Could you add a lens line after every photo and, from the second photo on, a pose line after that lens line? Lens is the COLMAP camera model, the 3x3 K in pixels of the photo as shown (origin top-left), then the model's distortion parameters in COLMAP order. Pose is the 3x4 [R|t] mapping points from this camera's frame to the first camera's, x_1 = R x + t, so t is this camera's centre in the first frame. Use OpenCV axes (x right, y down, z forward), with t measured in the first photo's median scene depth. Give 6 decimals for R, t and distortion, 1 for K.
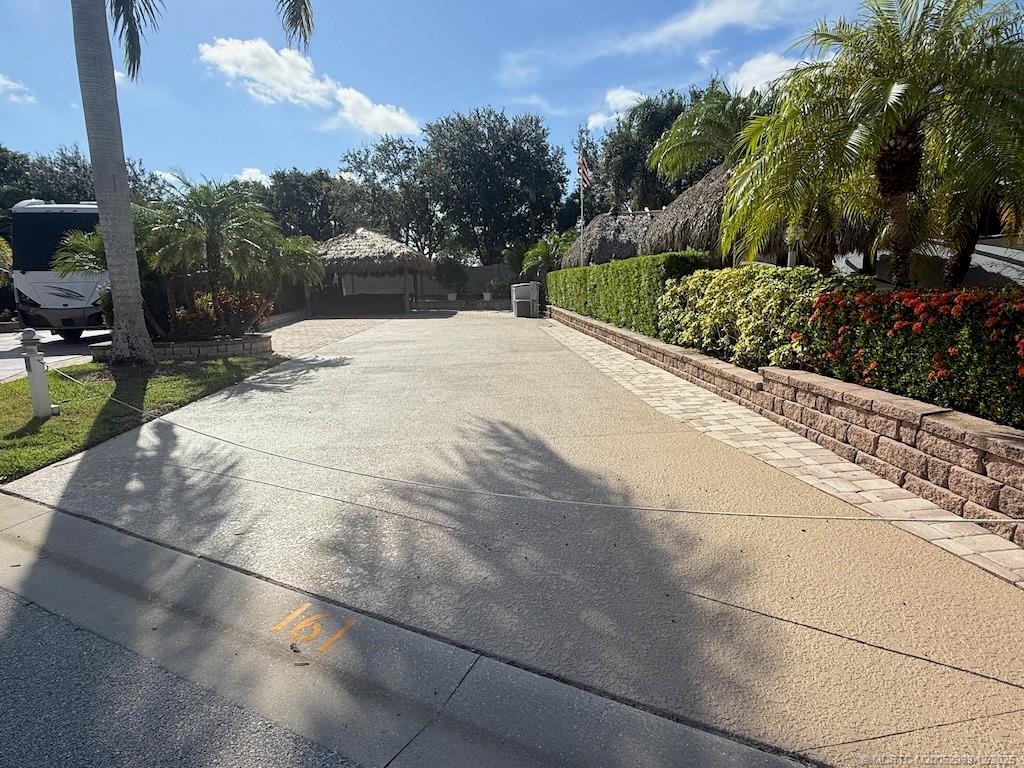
lens RADIAL K [[567.1, 0, 512.0], [0, 567.1, 384.0], [0, 0, 1]] dist [0.044014, -0.014732]
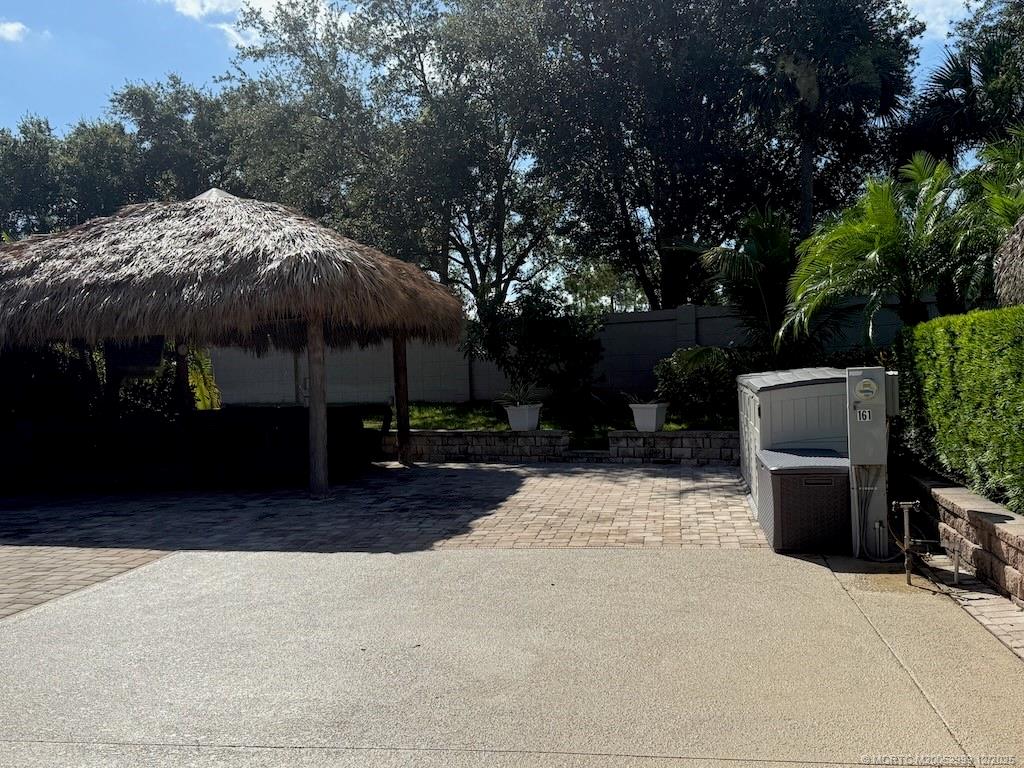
lens RADIAL K [[1059.8, 0, 490.4], [0, 1059.8, 379.6], [0, 0, 1]] dist [0.079754, -0.019096]
pose [[0.976255, -0.009584, -0.216414, -0.006508], [-0.024309, 0.987864, -0.153408, -0.089409], [0.215258, 0.155026, 0.964174, 0.479769]]
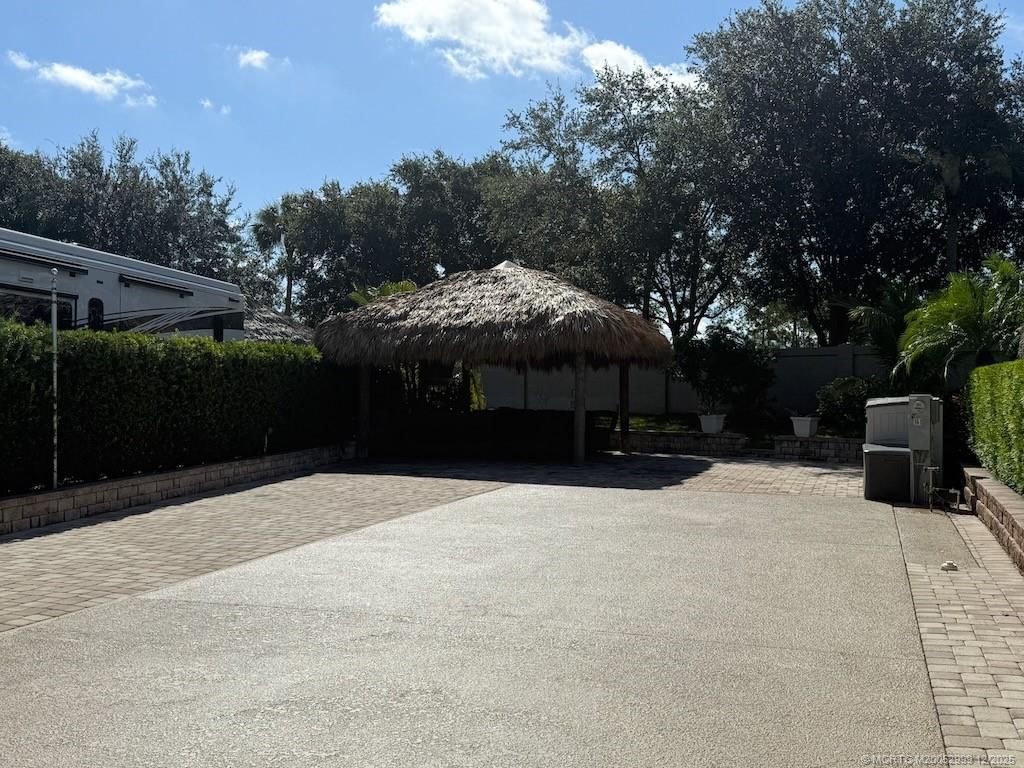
lens RADIAL K [[1059.8, 0, 490.4], [0, 1059.8, 379.6], [0, 0, 1]] dist [0.079754, -0.019096]
pose [[0.927416, 0.021377, -0.373419, 0.028283], [-0.087145, 0.983239, -0.160145, -0.049845], [0.363737, 0.181062, 0.913735, 0.253529]]
